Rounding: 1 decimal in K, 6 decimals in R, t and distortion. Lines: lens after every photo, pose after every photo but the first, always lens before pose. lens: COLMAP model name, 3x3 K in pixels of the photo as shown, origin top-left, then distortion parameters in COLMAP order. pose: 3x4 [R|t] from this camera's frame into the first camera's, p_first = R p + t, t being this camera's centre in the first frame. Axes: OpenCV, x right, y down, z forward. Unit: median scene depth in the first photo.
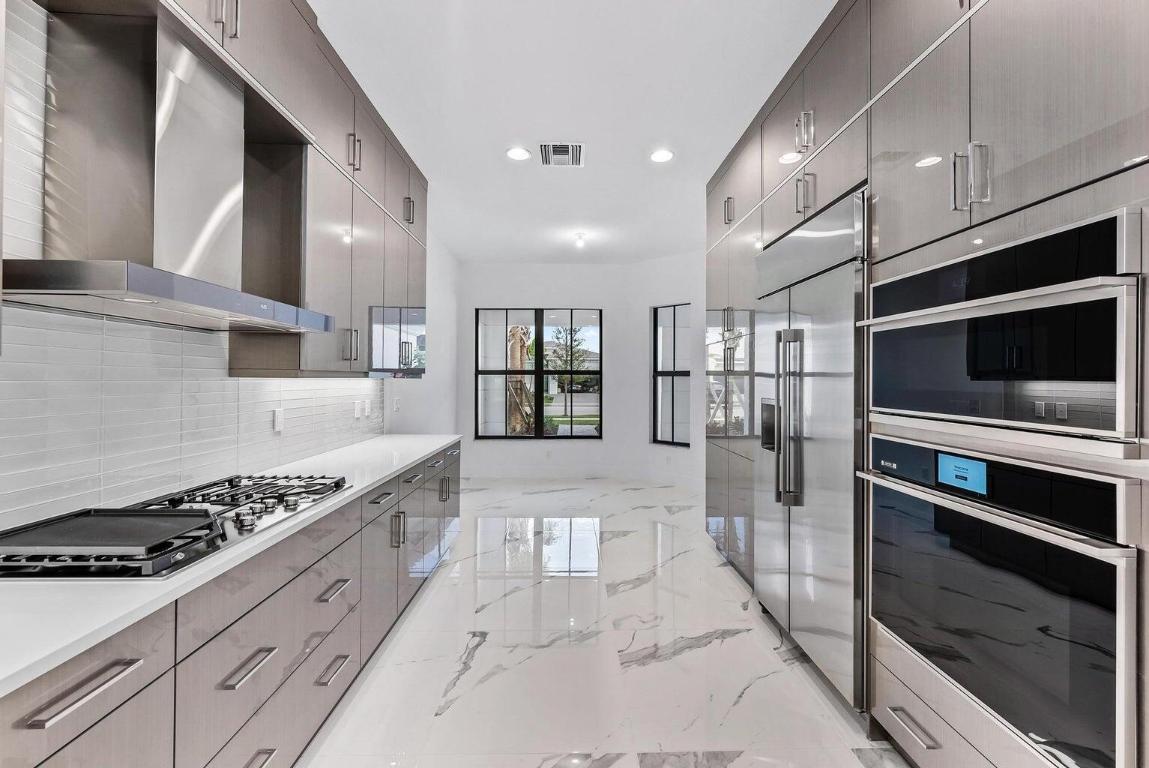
lens RADIAL K [[450.2, 0, 579.0], [0, 450.2, 378.8], [0, 0, 1]] dist [0.000852, -0.000070]
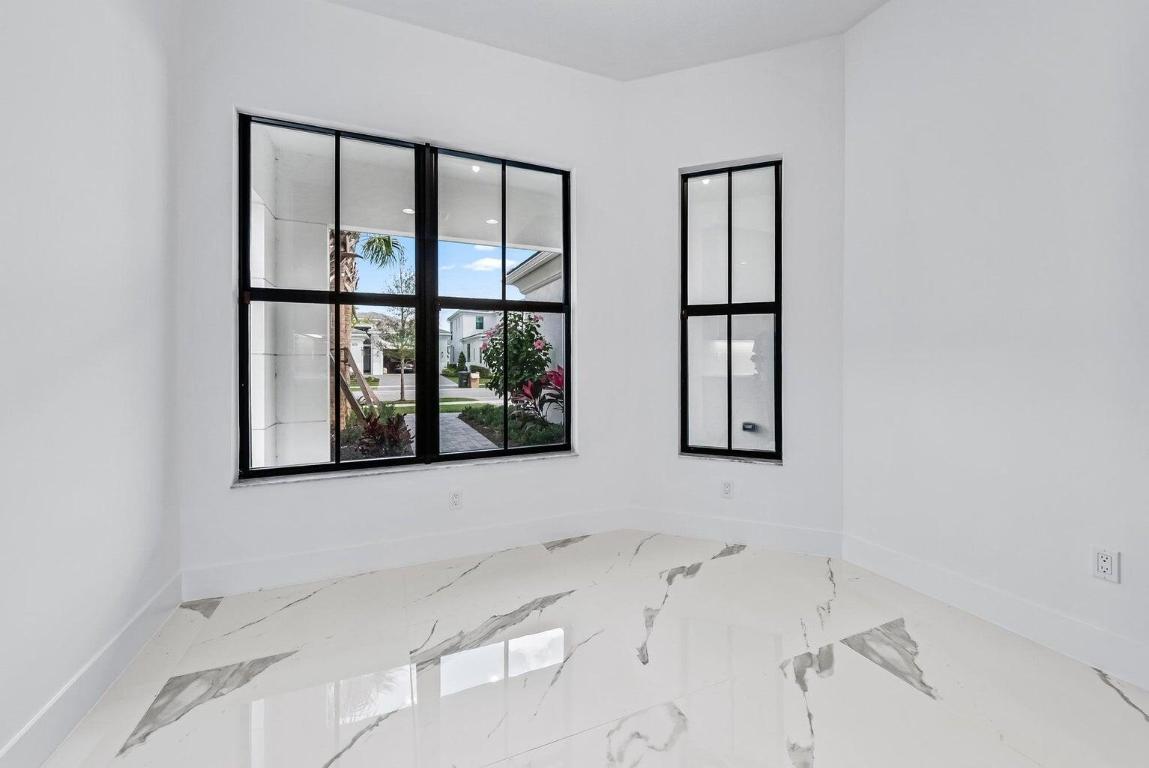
lens RADIAL K [[450.2, 0, 577.8], [0, 450.2, 363.1], [0, 0, 1]] dist [0.000852, -0.000070]
pose [[0.927205, -0.004368, 0.374530, -0.170477], [0.002313, 0.999980, 0.005936, 0.059944], [-0.374548, -0.004637, 0.927196, 0.837303]]
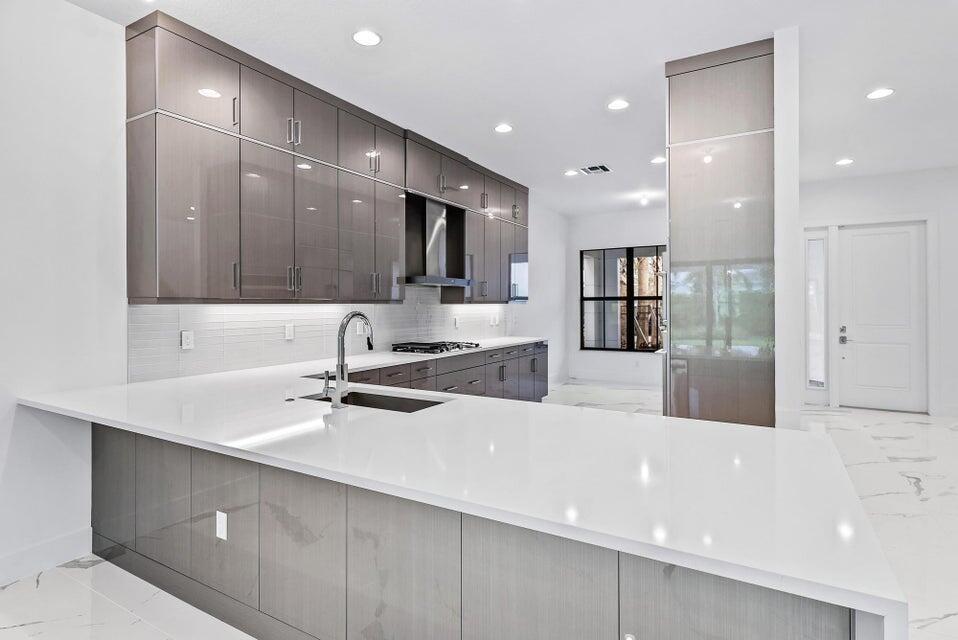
lens RADIAL K [[506.0, 0, 477.6], [0, 506.0, 312.8], [0, 0, 1]] dist [0.000335, 0.000003]
pose [[0.851357, -0.001837, -0.524584, 0.435876], [0.010881, 0.999841, 0.014157, 0.002749], [0.524475, -0.017761, 0.851241, -0.640302]]
